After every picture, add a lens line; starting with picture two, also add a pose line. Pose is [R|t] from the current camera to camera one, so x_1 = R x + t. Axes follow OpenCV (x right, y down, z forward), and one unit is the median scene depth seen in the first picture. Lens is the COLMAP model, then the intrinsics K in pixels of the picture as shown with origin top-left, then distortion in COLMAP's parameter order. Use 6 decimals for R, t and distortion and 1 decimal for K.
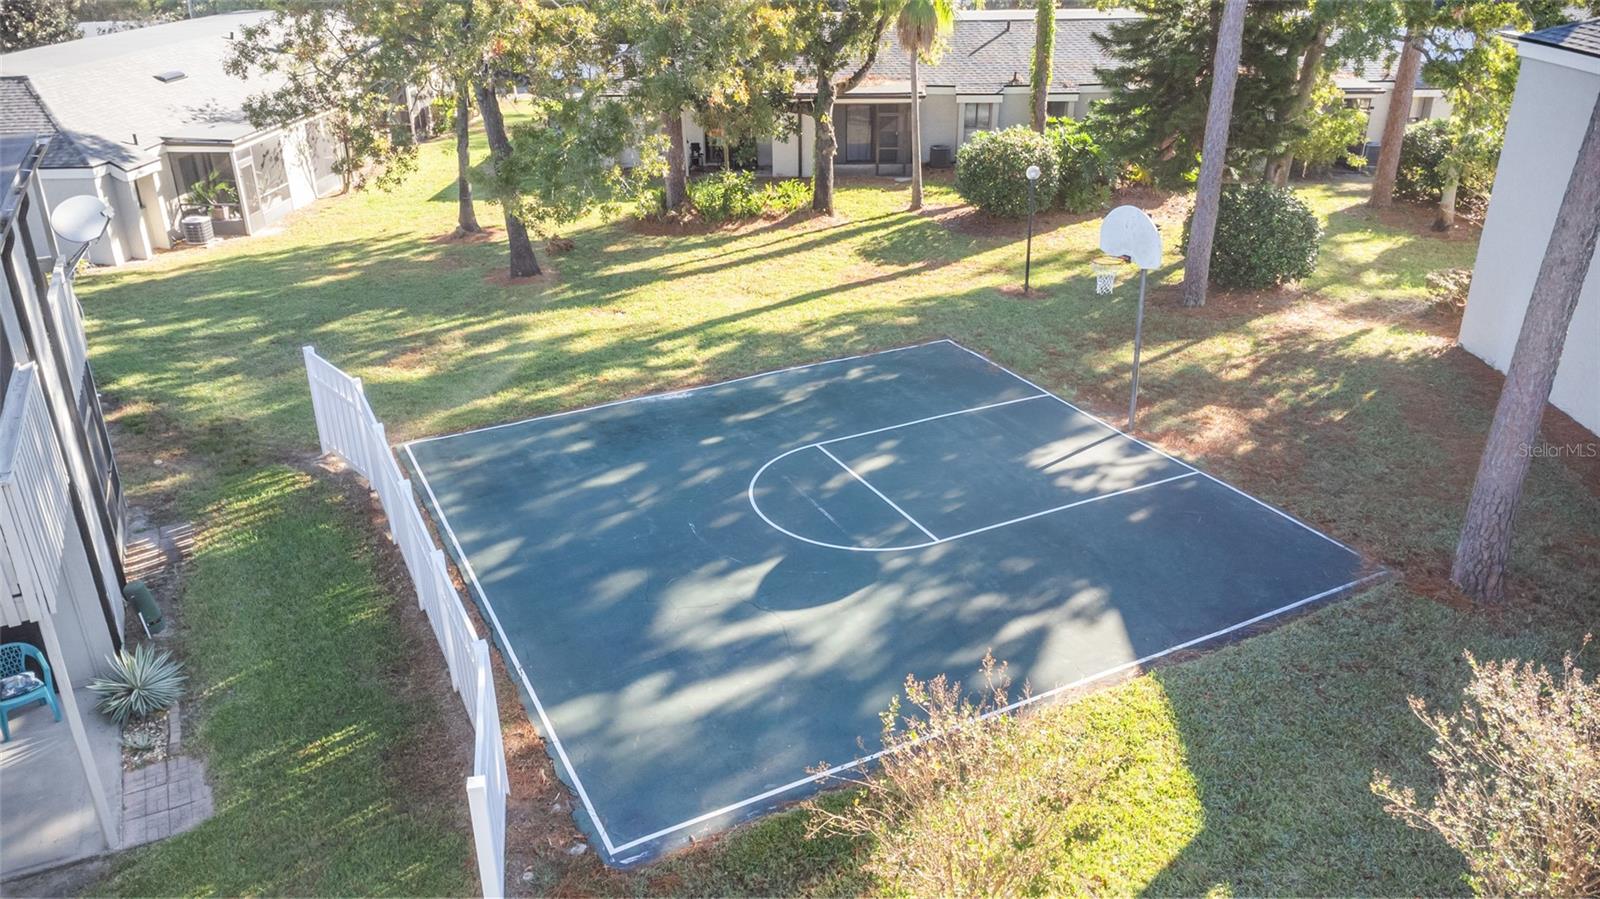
lens RADIAL K [[1155.8, 0, 800.0], [0, 1155.8, 449.5], [0, 0, 1]] dist [0.002797, -0.003814]
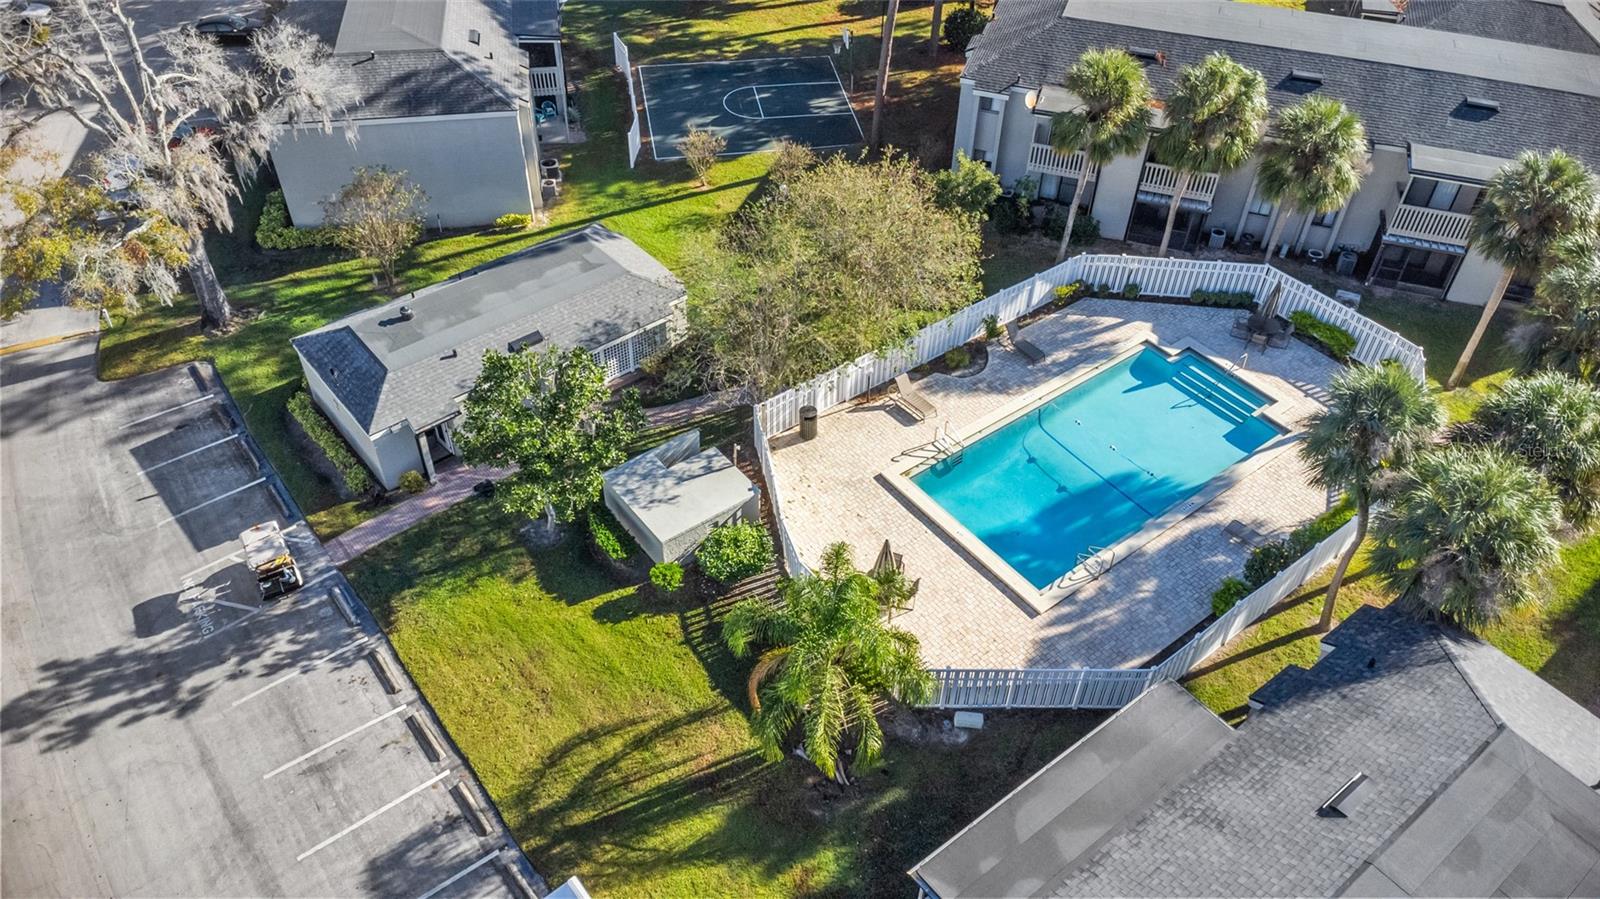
lens RADIAL K [[1155.8, 0, 800.0], [0, 1155.8, 449.5], [0, 0, 1]] dist [0.002797, -0.003814]
pose [[0.953586, 0.226372, -0.198571, 0.968252], [-0.153603, 0.932866, 0.325832, -0.125972], [0.258999, -0.280207, 0.924339, -2.168168]]
